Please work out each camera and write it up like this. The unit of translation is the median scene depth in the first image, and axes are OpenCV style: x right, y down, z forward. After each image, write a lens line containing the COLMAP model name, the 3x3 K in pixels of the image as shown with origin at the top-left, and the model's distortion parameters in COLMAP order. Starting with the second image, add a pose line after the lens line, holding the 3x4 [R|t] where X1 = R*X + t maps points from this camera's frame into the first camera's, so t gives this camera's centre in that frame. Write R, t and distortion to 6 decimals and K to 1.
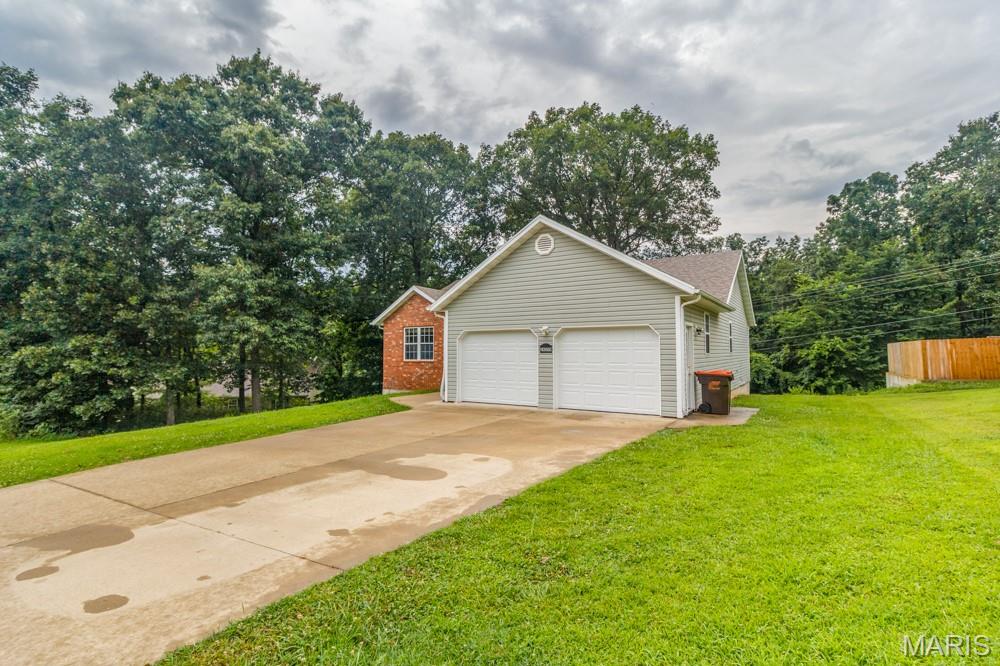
lens RADIAL K [[473.8, 0, 498.6], [0, 473.8, 330.4], [0, 0, 1]] dist [-0.001131, -0.000009]
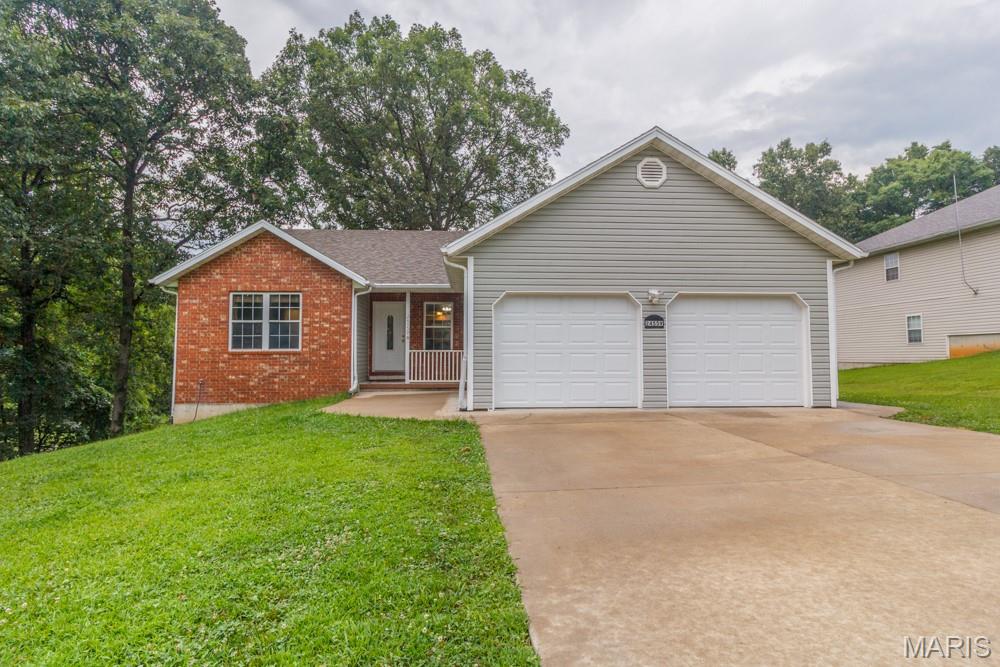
lens RADIAL K [[548.6, 0, 499.3], [0, 548.6, 329.9], [0, 0, 1]] dist [-0.000668, -0.000480]
pose [[0.805905, 0.030314, 0.591268, -0.482557], [-0.026727, 0.999533, -0.014816, 0.058564], [-0.591441, -0.003863, 0.806339, 0.421260]]
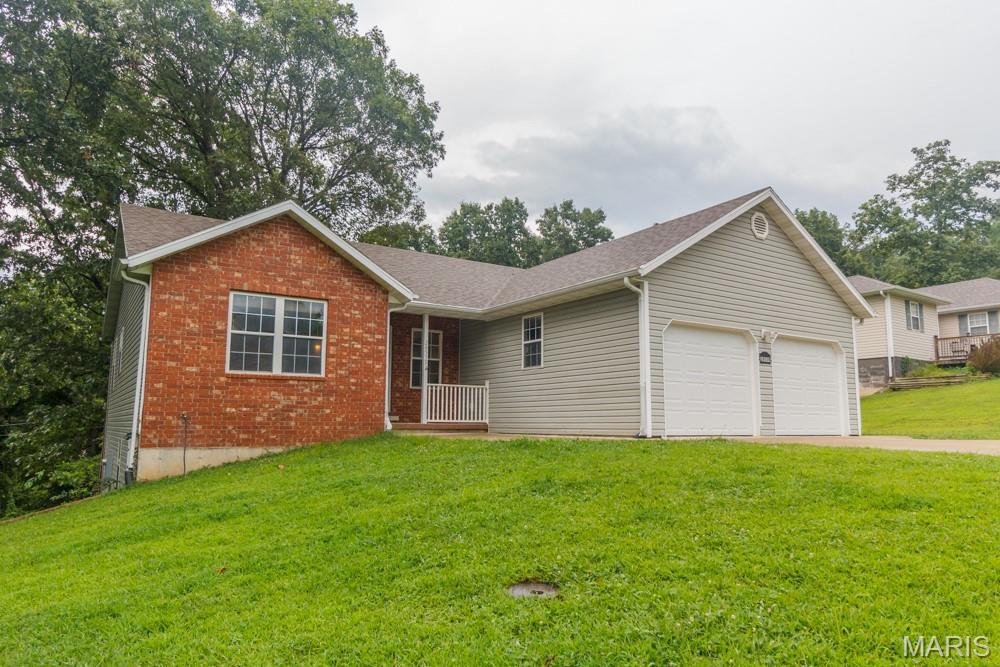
lens RADIAL K [[672.2, 0, 508.4], [0, 672.2, 342.2], [0, 0, 1]] dist [0.003665, -0.000672]
pose [[0.391473, 0.119858, 0.912350, -0.923684], [-0.046453, 0.992791, -0.110493, 0.132327], [-0.919016, 0.000874, 0.394219, 0.824510]]
